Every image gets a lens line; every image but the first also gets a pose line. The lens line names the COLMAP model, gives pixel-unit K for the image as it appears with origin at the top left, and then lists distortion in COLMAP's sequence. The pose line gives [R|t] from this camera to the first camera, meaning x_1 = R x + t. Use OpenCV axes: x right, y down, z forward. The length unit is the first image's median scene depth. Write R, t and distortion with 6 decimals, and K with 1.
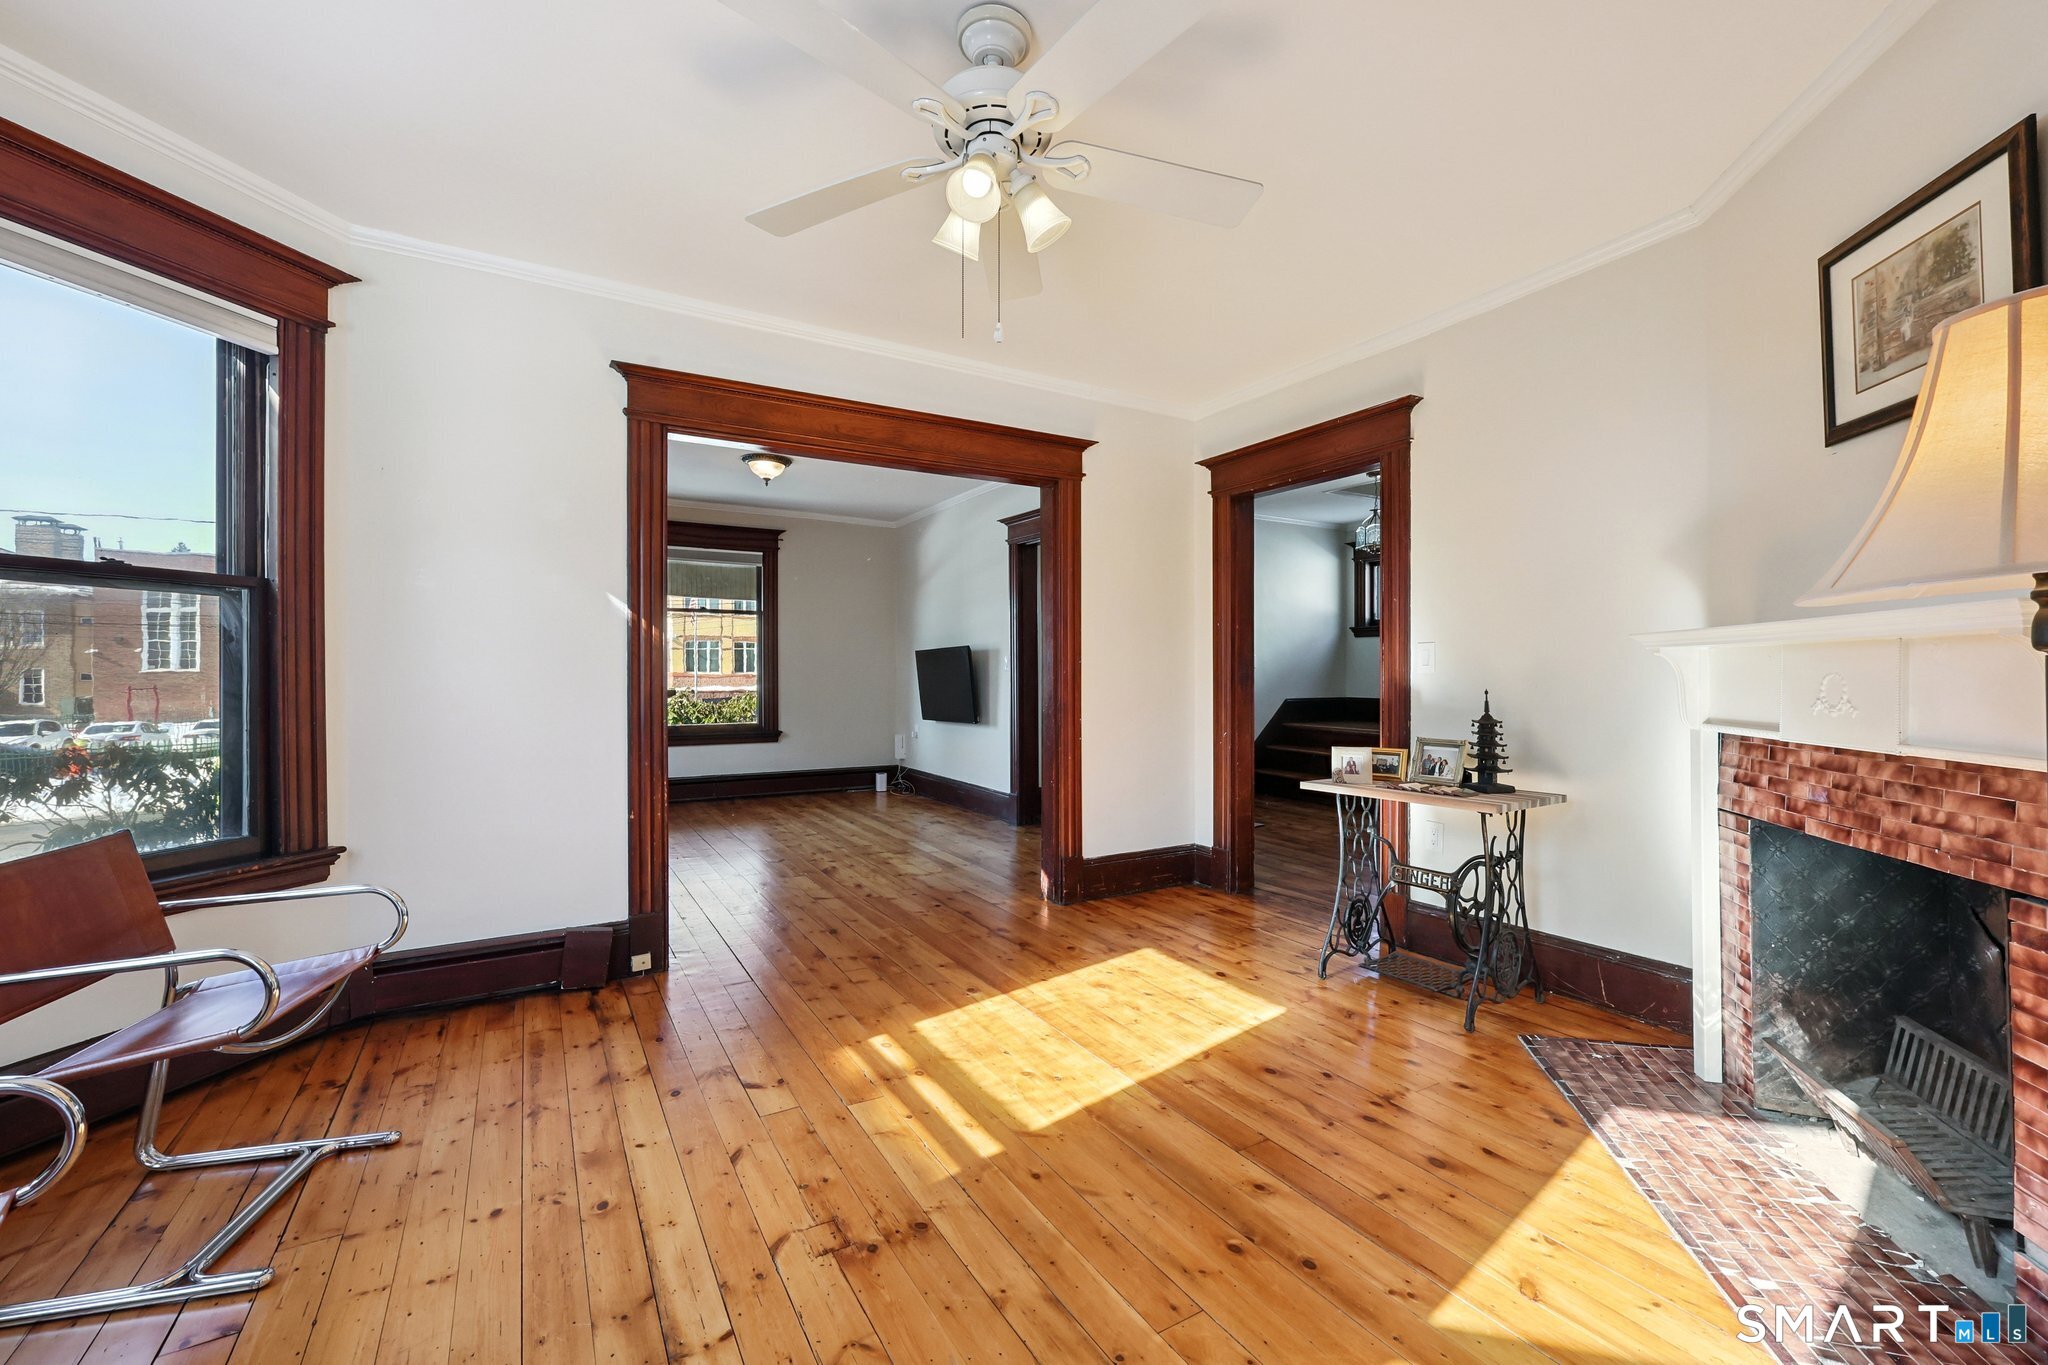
lens RADIAL K [[841.1, 0, 1022.6], [0, 841.1, 672.1], [0, 0, 1]] dist [0.001707, 0.000689]
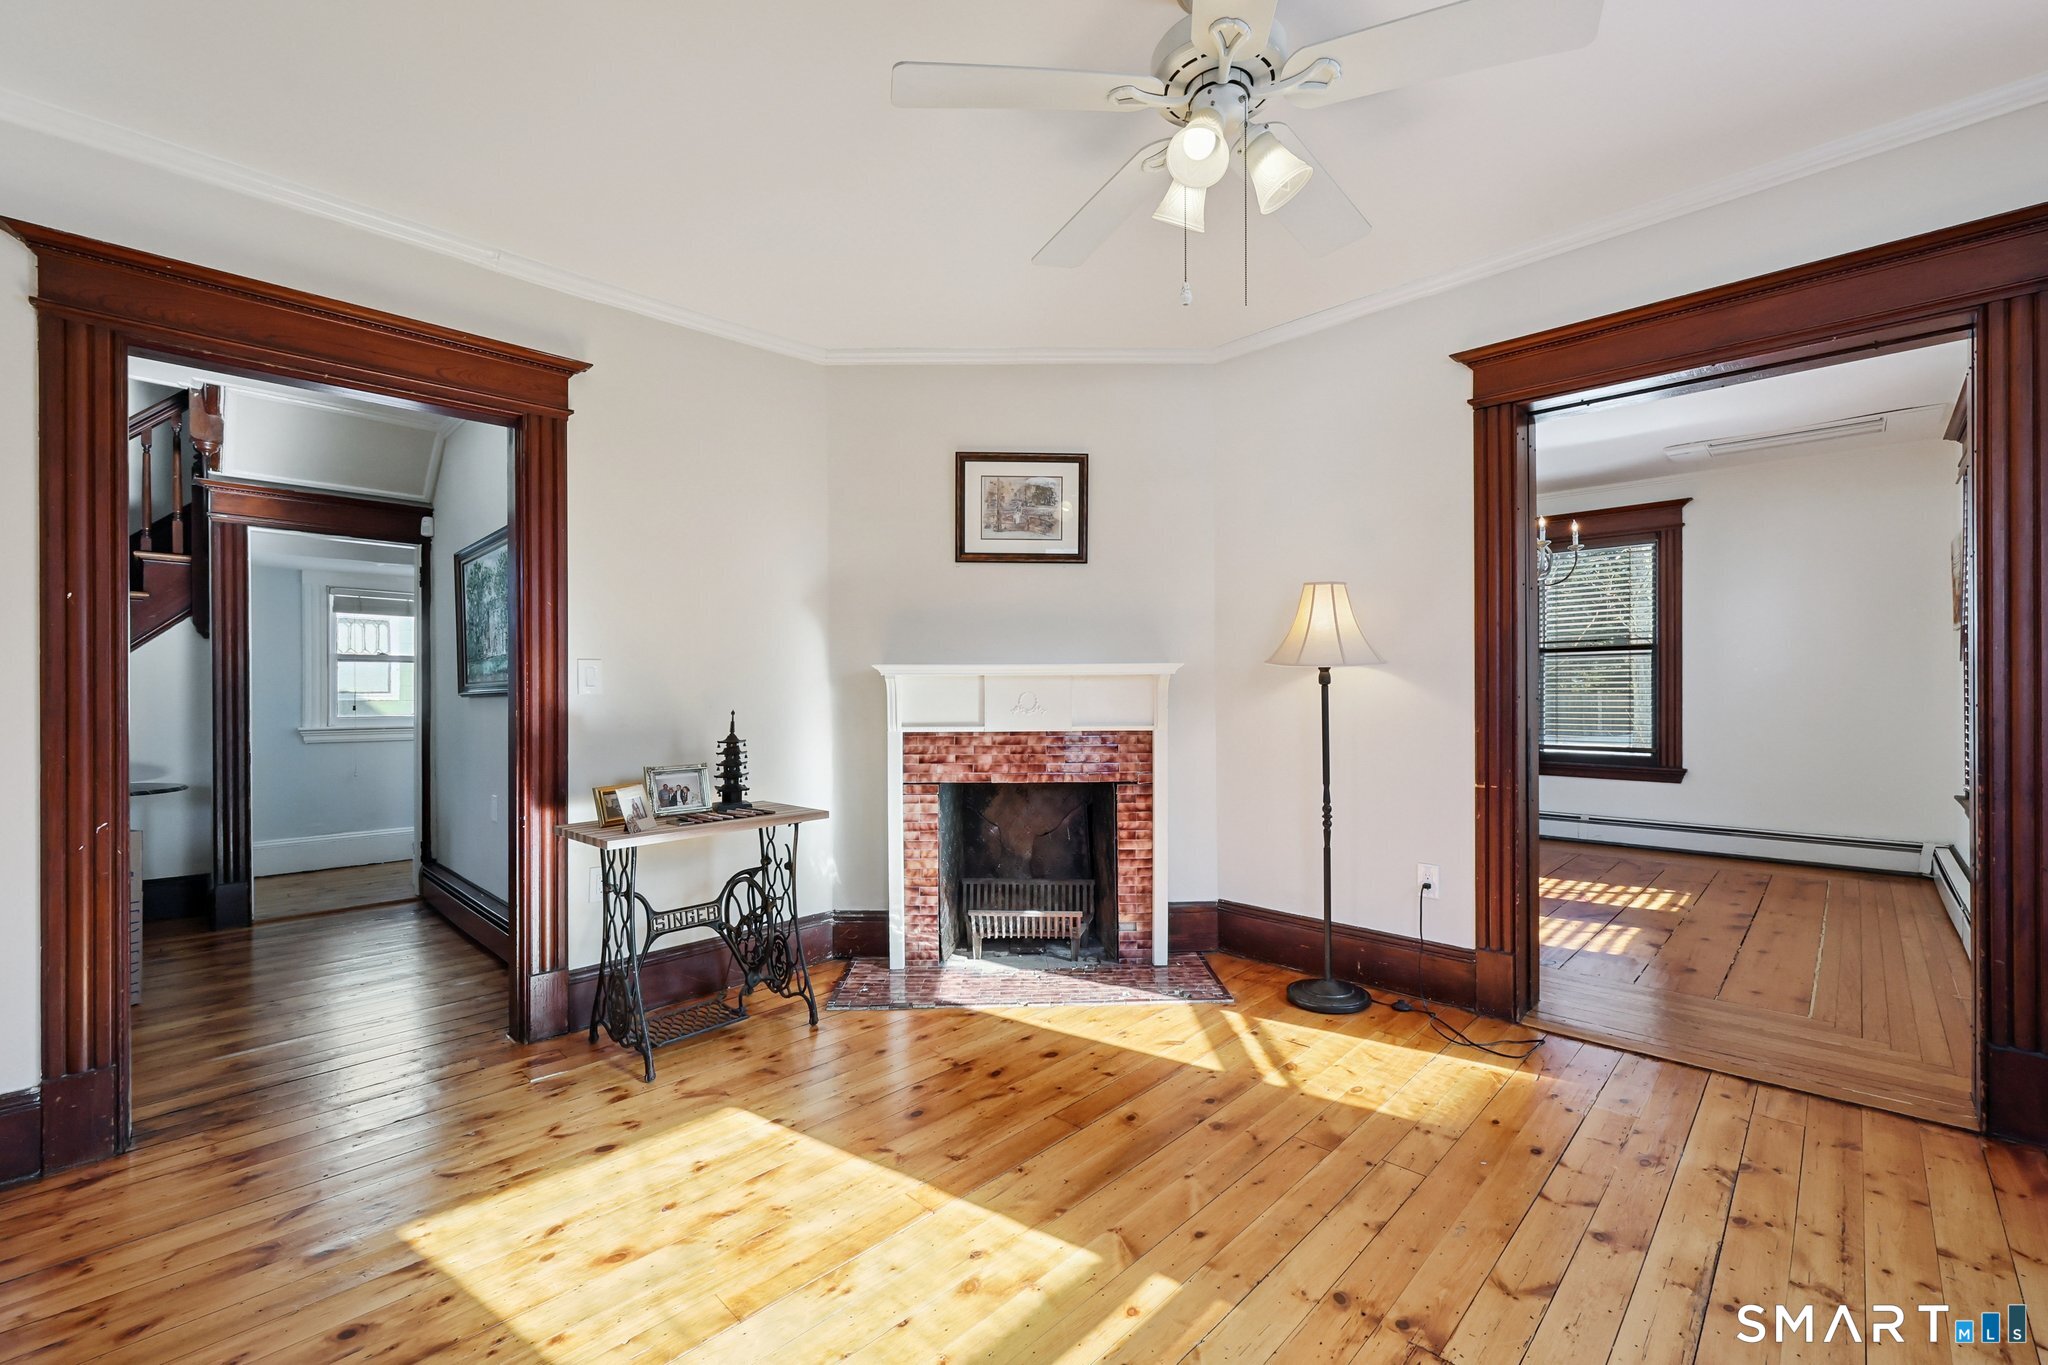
lens RADIAL K [[849.0, 0, 1036.8], [0, 849.0, 686.9], [0, 0, 1]] dist [0.000579, 0.000398]
pose [[-0.261003, 0.006289, 0.965318, -0.807472], [0.004989, 0.999974, -0.005166, -0.000181], [-0.965325, 0.003467, -0.261027, 1.354765]]
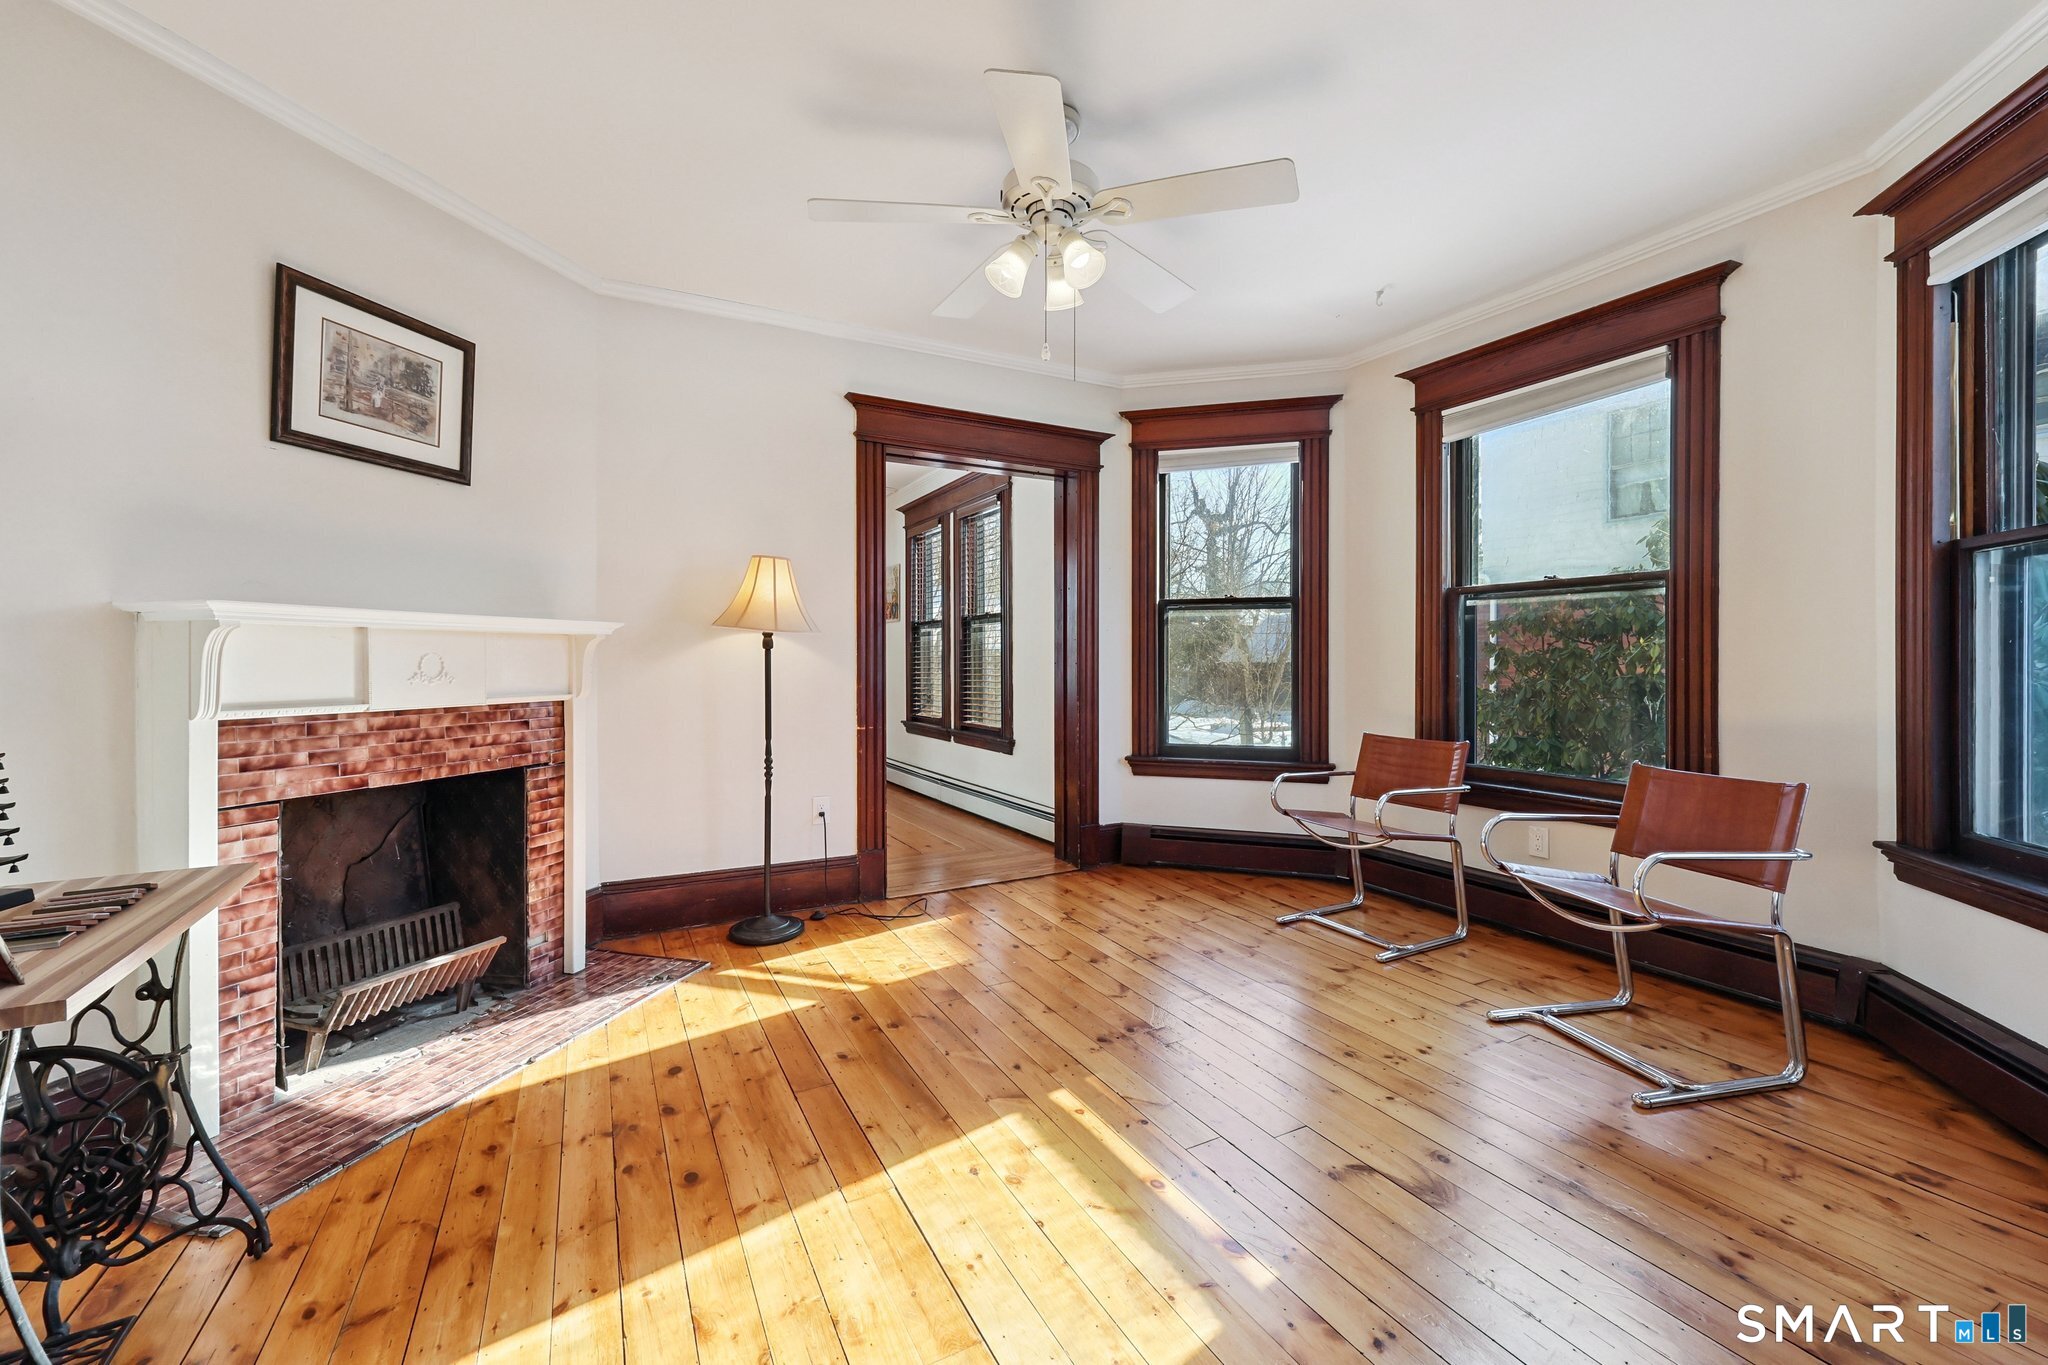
lens RADIAL K [[834.6, 0, 1029.8], [0, 834.6, 660.0], [0, 0, 1]] dist [-0.001134, -0.000008]
pose [[-0.999229, 0.003320, 0.039115, -0.044159], [0.003317, 0.999994, -0.000147, 0.014385], [-0.039115, -0.000017, -0.999235, 2.106350]]
